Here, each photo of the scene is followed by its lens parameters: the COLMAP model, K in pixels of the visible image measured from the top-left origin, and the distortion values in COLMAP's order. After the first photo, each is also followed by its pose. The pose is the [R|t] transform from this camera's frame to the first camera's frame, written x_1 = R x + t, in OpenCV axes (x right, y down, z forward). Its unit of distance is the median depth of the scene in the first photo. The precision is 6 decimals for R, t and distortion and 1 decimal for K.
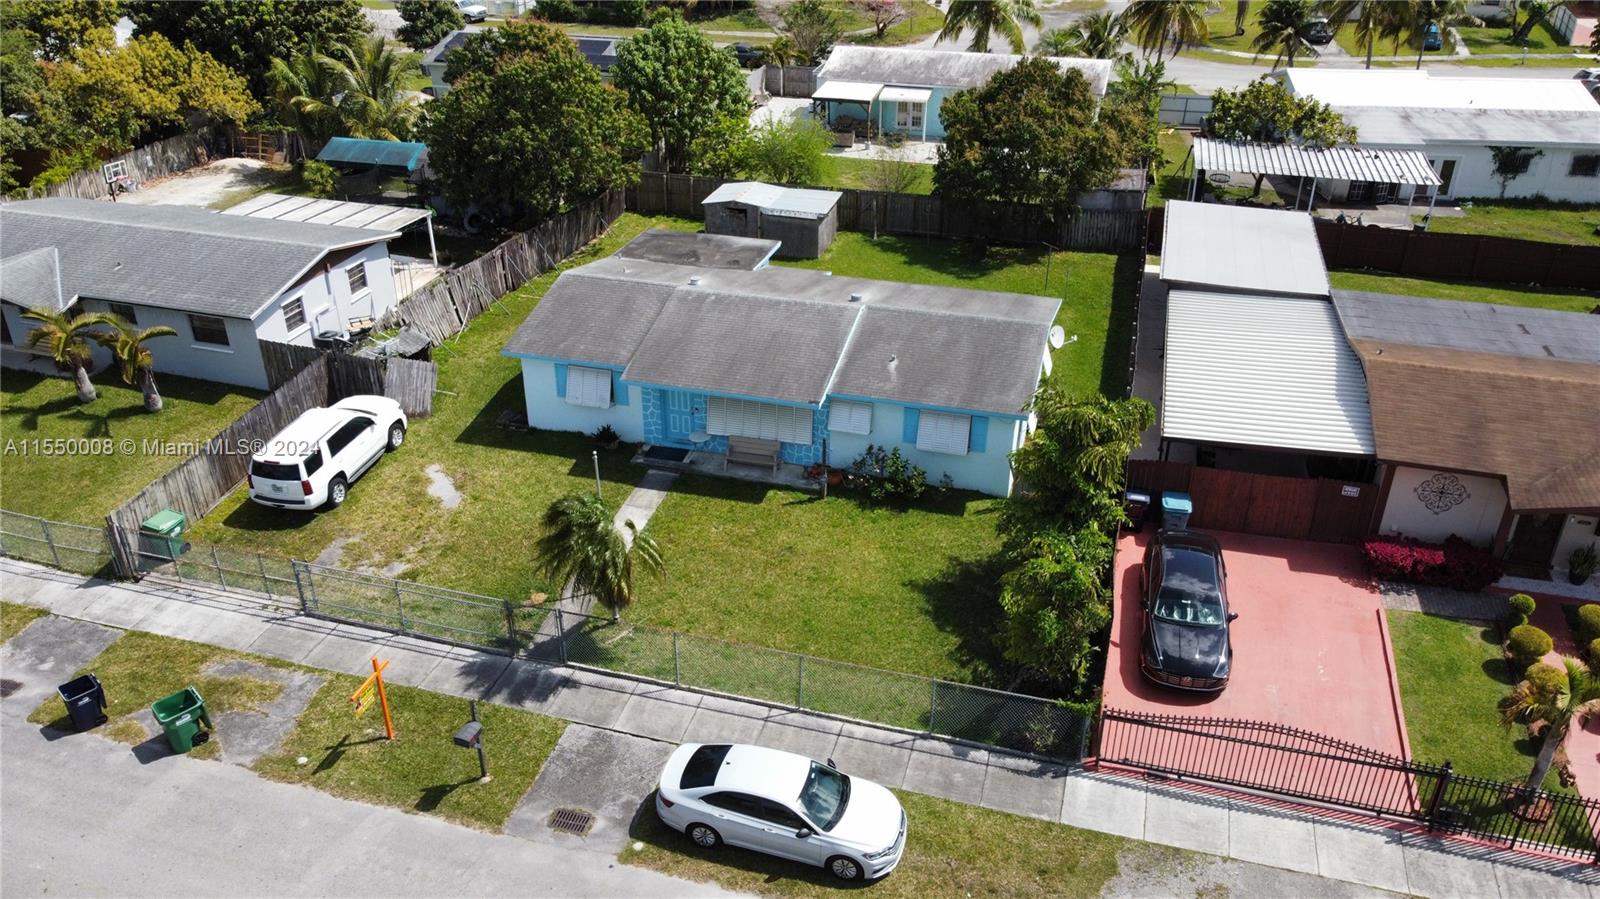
lens RADIAL K [[1215.2, 0, 791.9], [0, 1215.2, 439.8], [0, 0, 1]] dist [0.001925, -0.009624]
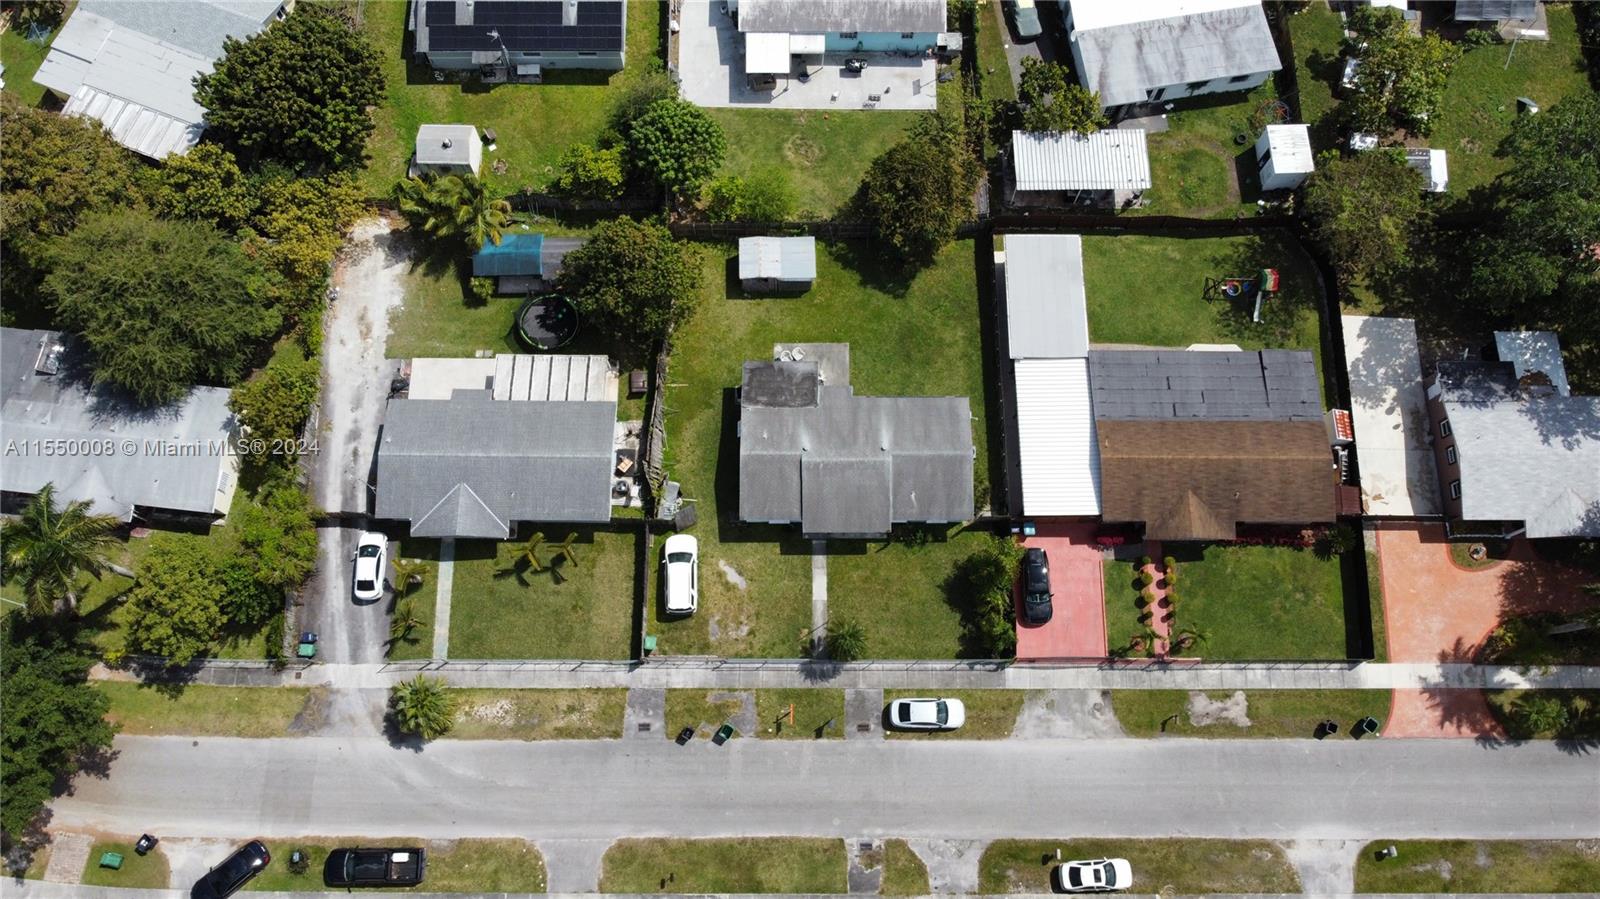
lens RADIAL K [[1215.2, 0, 790.6], [0, 1215.2, 441.3], [0, 0, 1]] dist [0.001925, -0.009624]
pose [[0.959828, -0.266776, 0.086949, -0.316277], [0.130063, 0.697595, 0.704588, -1.798721], [-0.248622, -0.664975, 0.704270, -0.521395]]
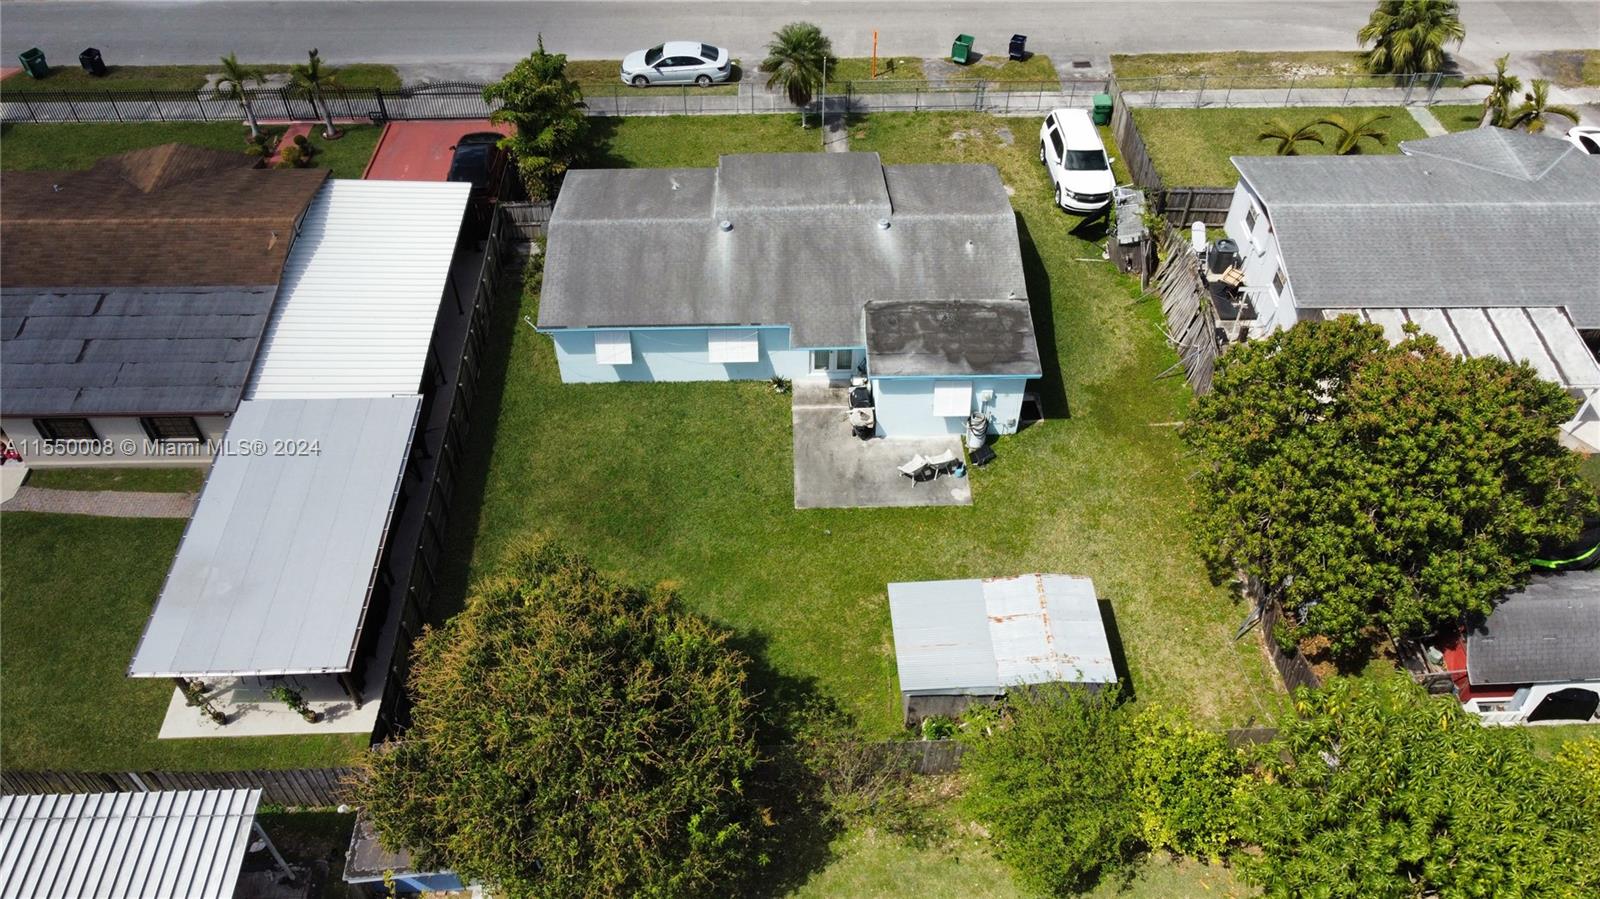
lens RADIAL K [[1215.2, 0, 793.2], [0, 1215.2, 438.3], [0, 0, 1]] dist [0.001925, -0.009624]
pose [[-0.953428, 0.221664, -0.204548, 0.276608], [-0.141673, 0.269580, 0.952500, -1.179478], [0.266277, 0.937119, -0.225621, 1.533145]]
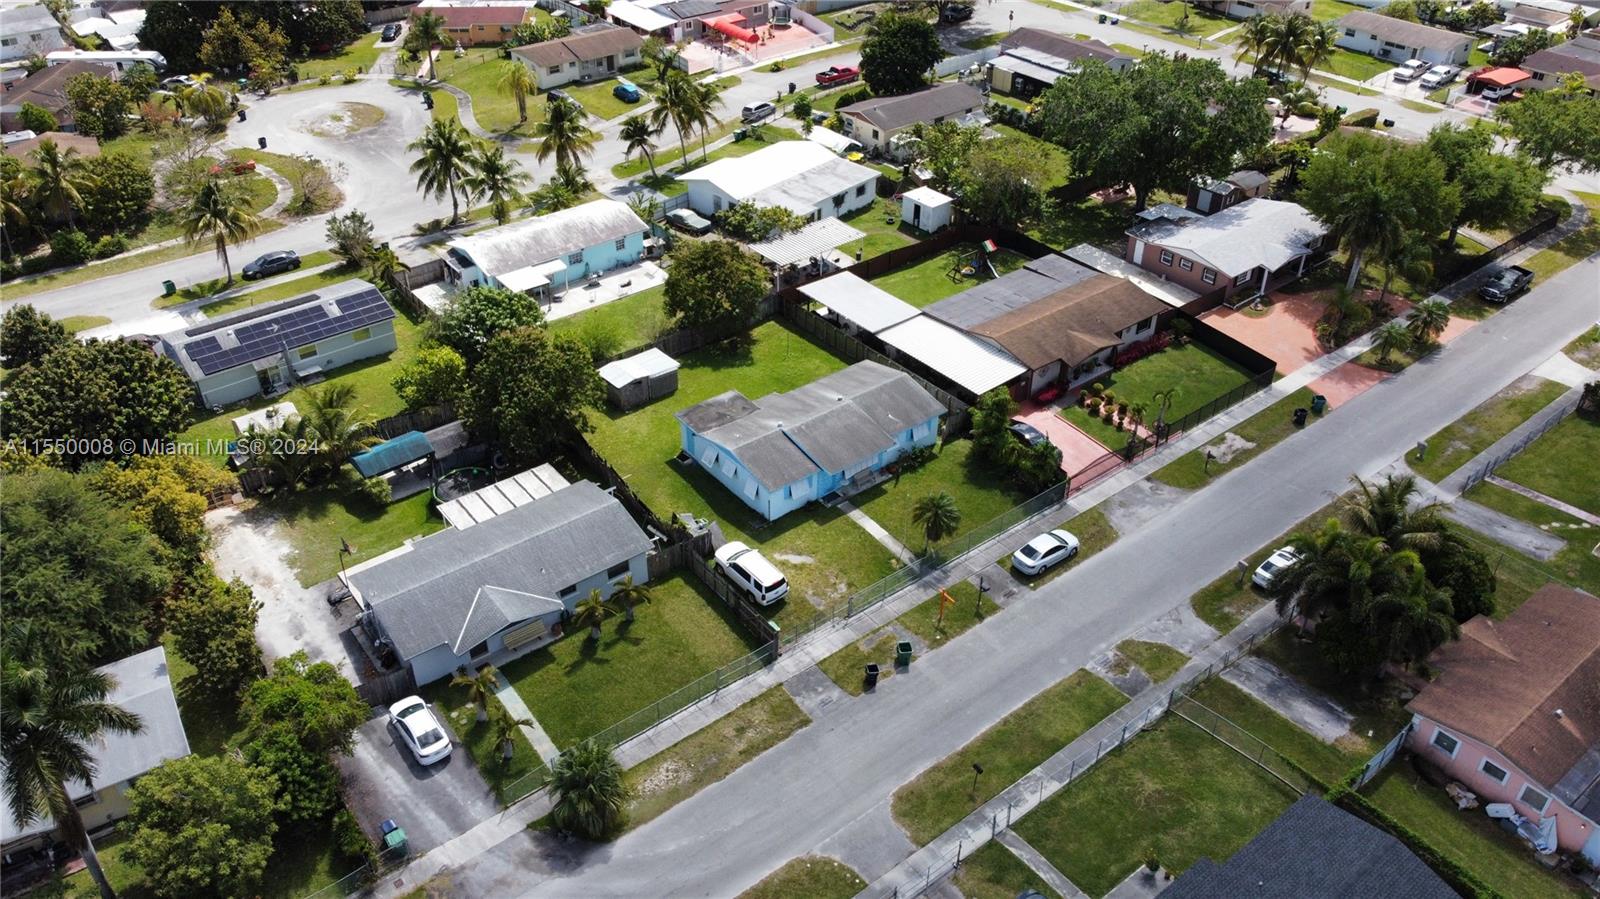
lens RADIAL K [[1215.2, 0, 789.8], [0, 1215.2, 440.9], [0, 0, 1]] dist [0.001925, -0.009624]
pose [[0.583427, -0.457767, 0.670867, -1.654130], [0.386182, 0.883029, 0.266689, -0.729964], [-0.714477, 0.103483, 0.691964, -0.517821]]
